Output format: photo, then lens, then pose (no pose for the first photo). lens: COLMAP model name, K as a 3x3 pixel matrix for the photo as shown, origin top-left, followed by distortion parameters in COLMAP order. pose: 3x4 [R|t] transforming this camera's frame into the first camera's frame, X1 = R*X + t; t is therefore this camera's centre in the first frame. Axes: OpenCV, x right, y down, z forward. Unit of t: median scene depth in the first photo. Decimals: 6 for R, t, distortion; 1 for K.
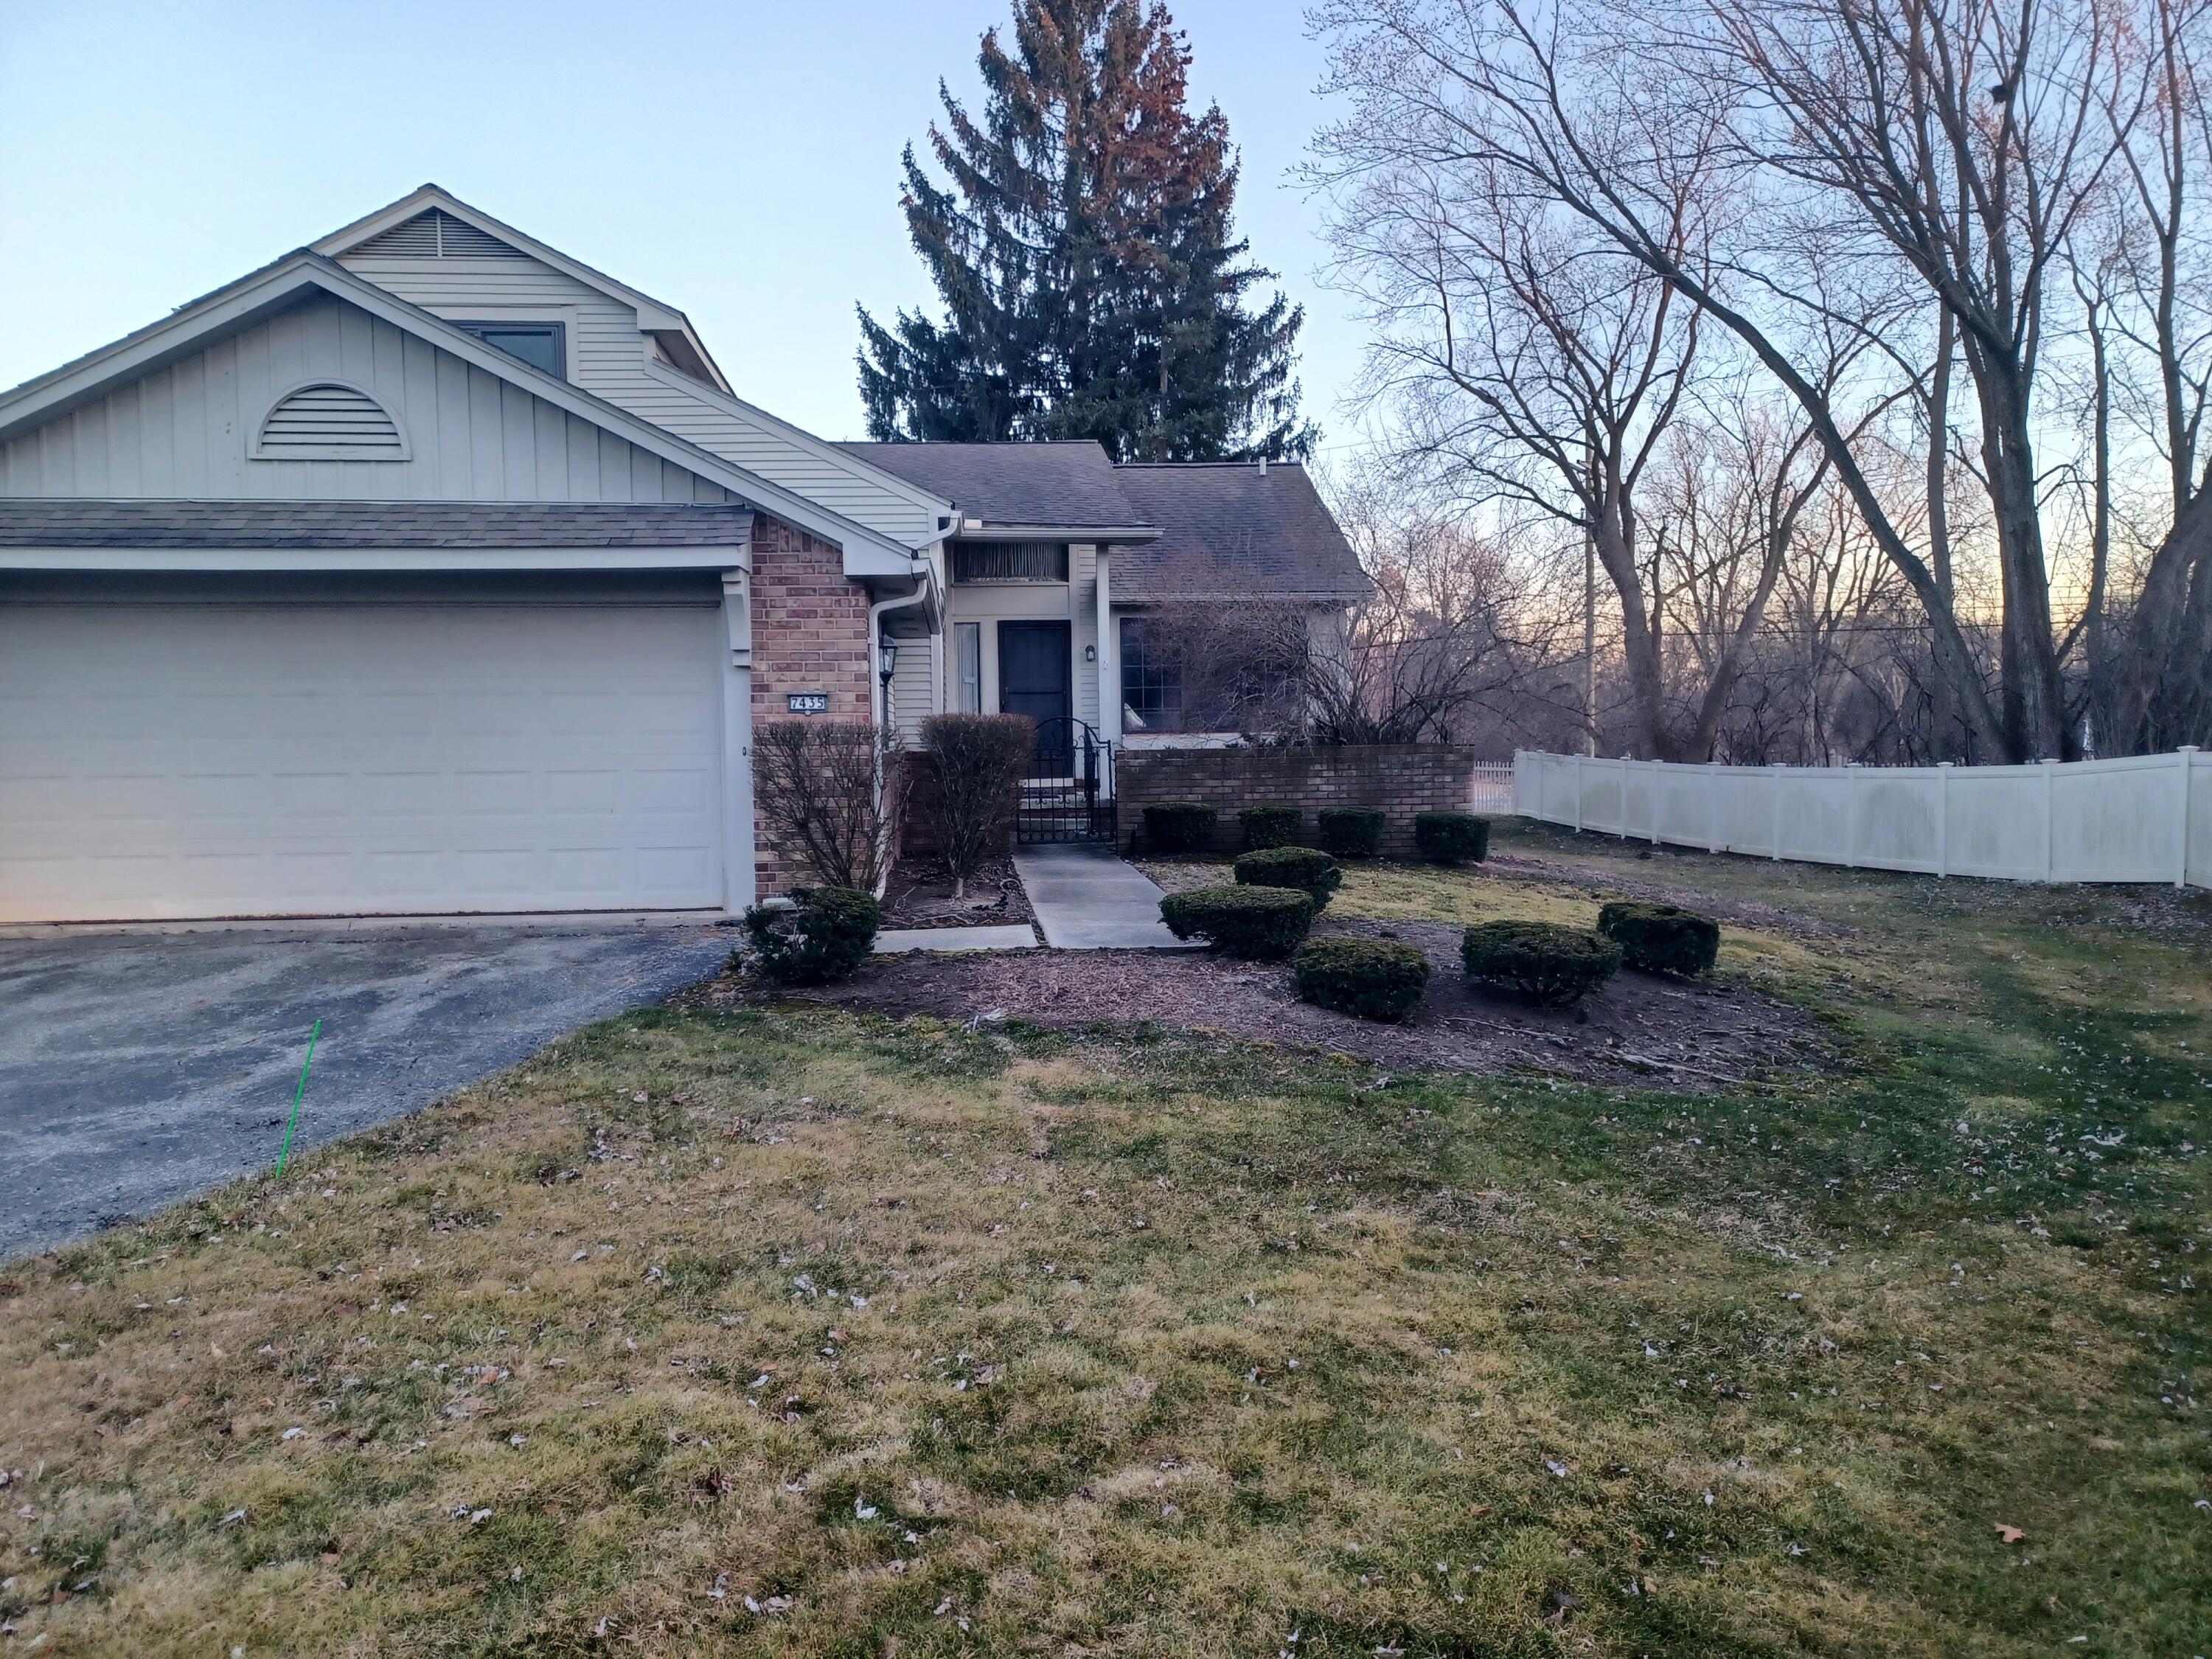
lens RADIAL K [[1612.9, 0, 1106.0], [0, 1612.9, 829.5], [0, 0, 1]] dist [0.048741, -0.004283]
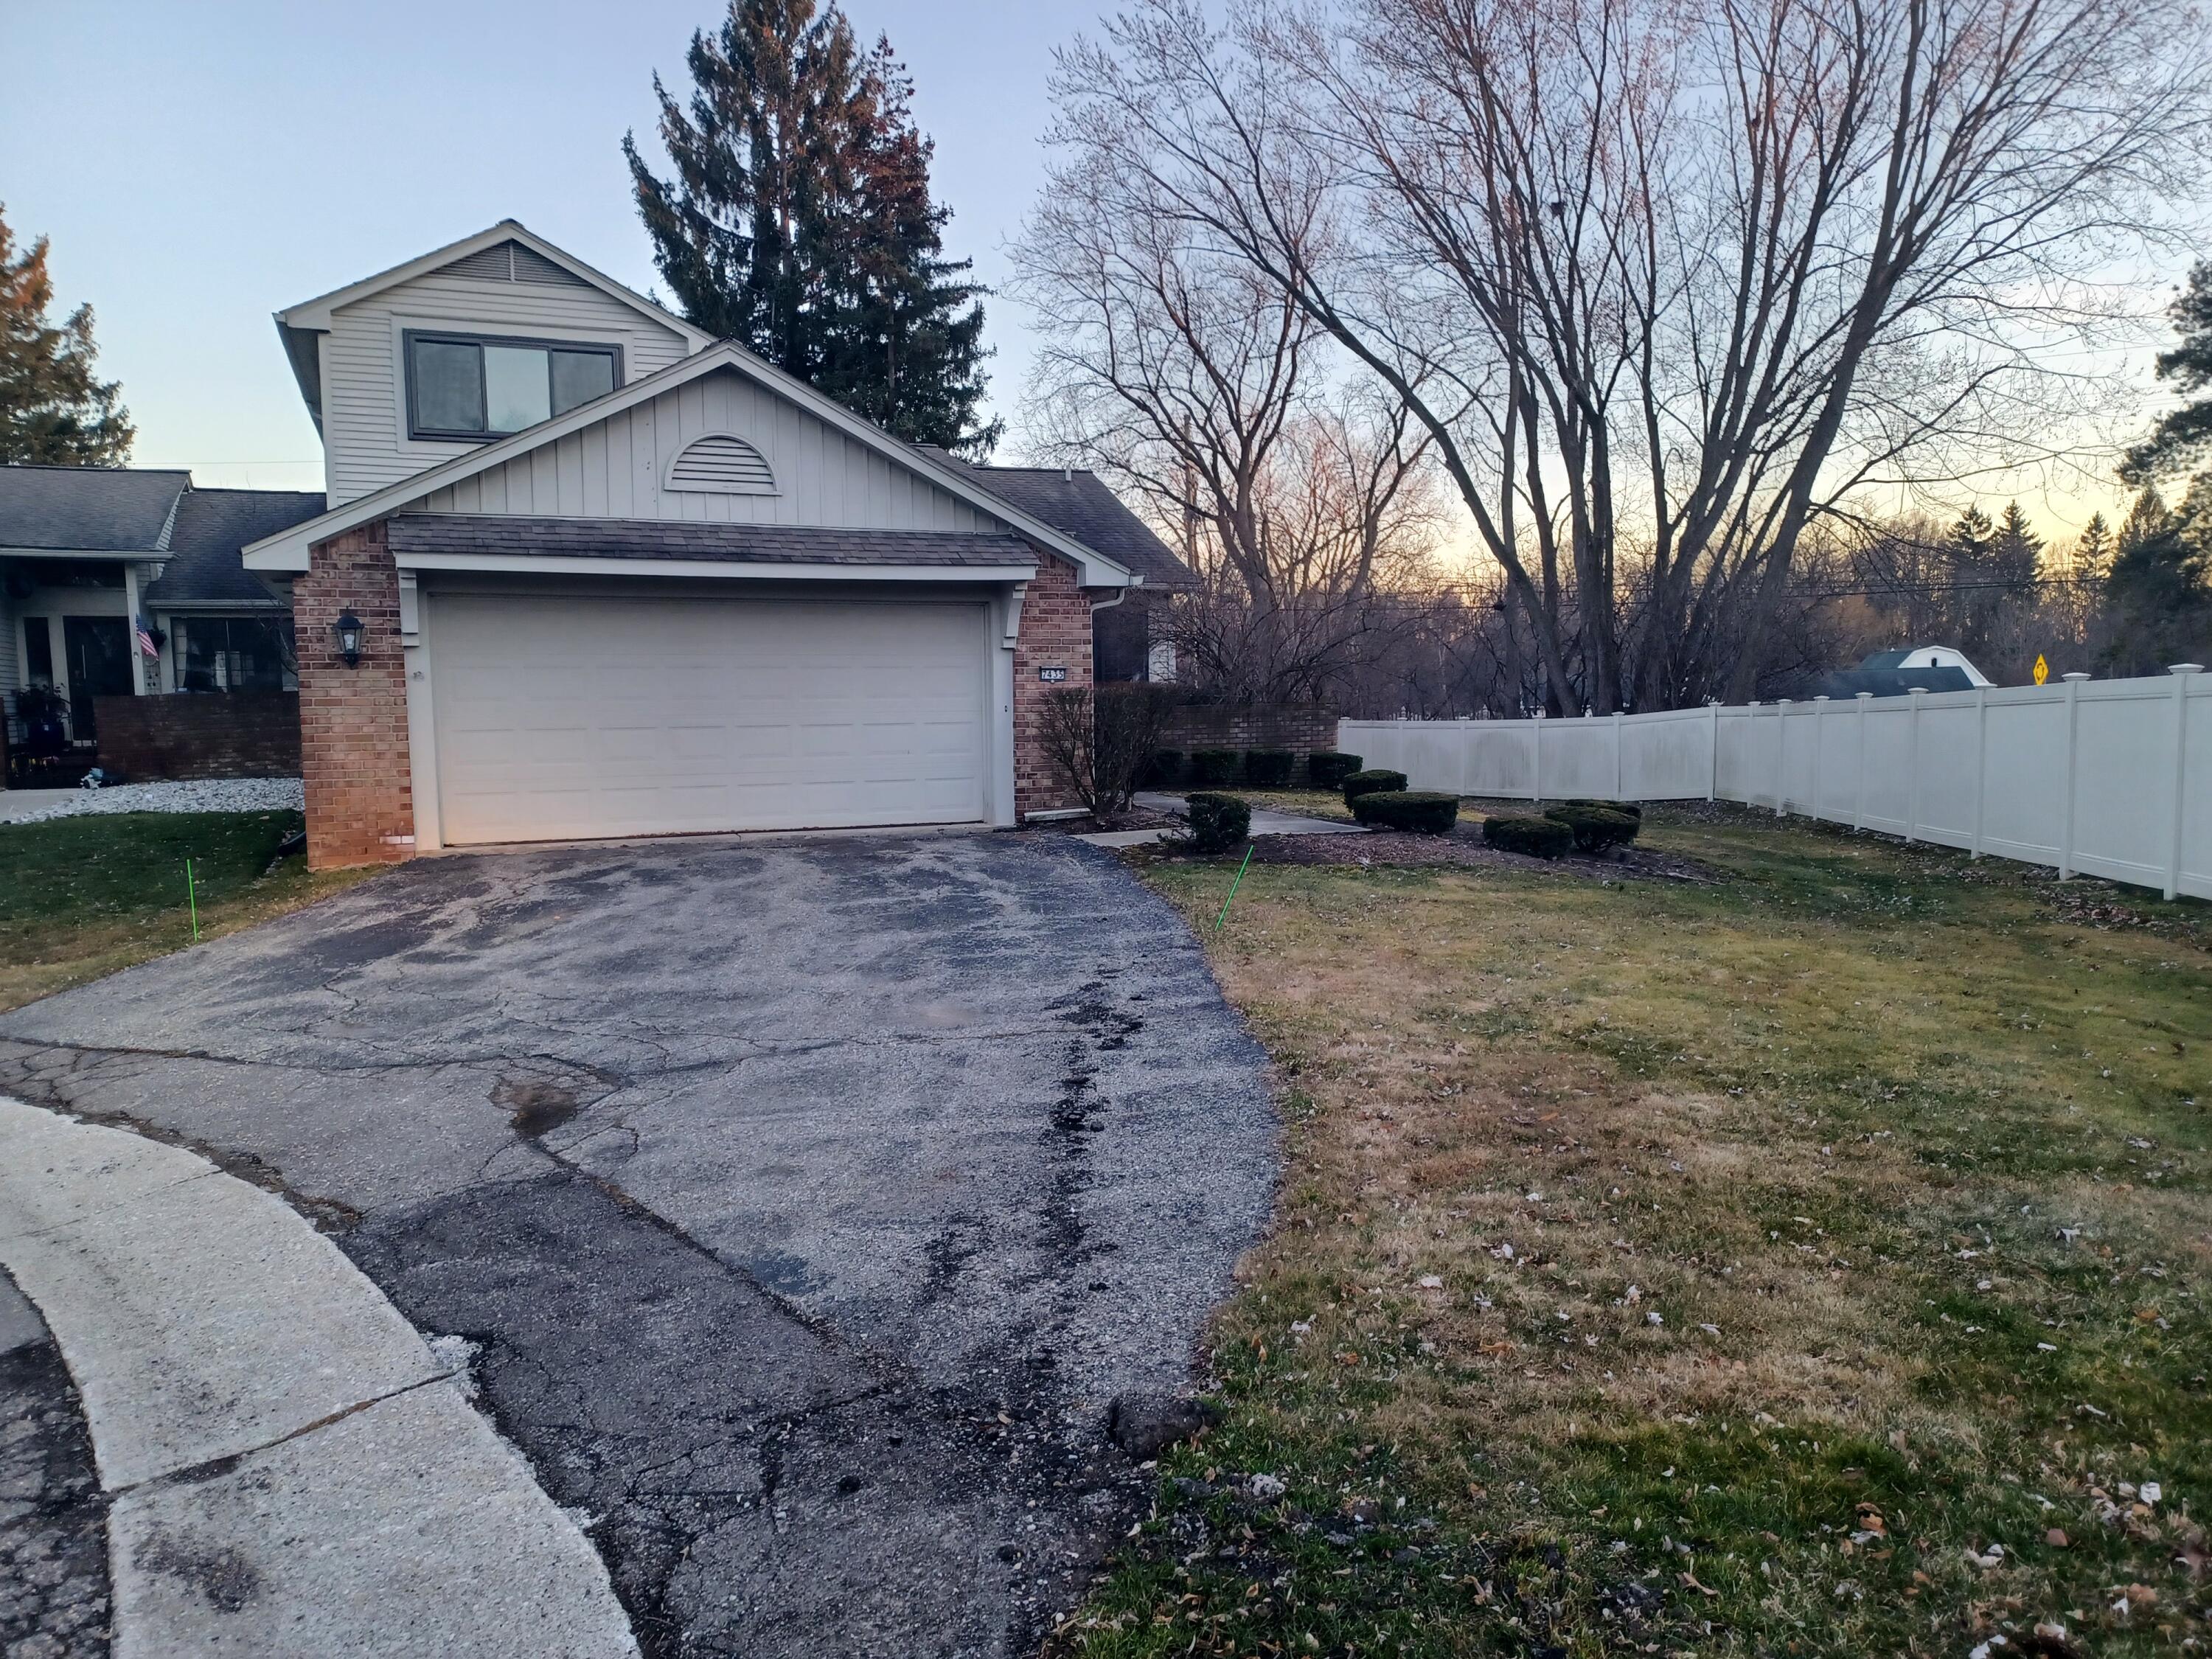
lens RADIAL K [[1636.3, 0, 975.7], [0, 1636.3, 863.9], [0, 0, 1]] dist [0.071506, -0.078853]
pose [[0.959017, -0.024509, 0.282286, -0.269290], [0.010328, 0.998614, 0.051615, 0.005351], [-0.283160, -0.046584, 0.957941, -0.153698]]
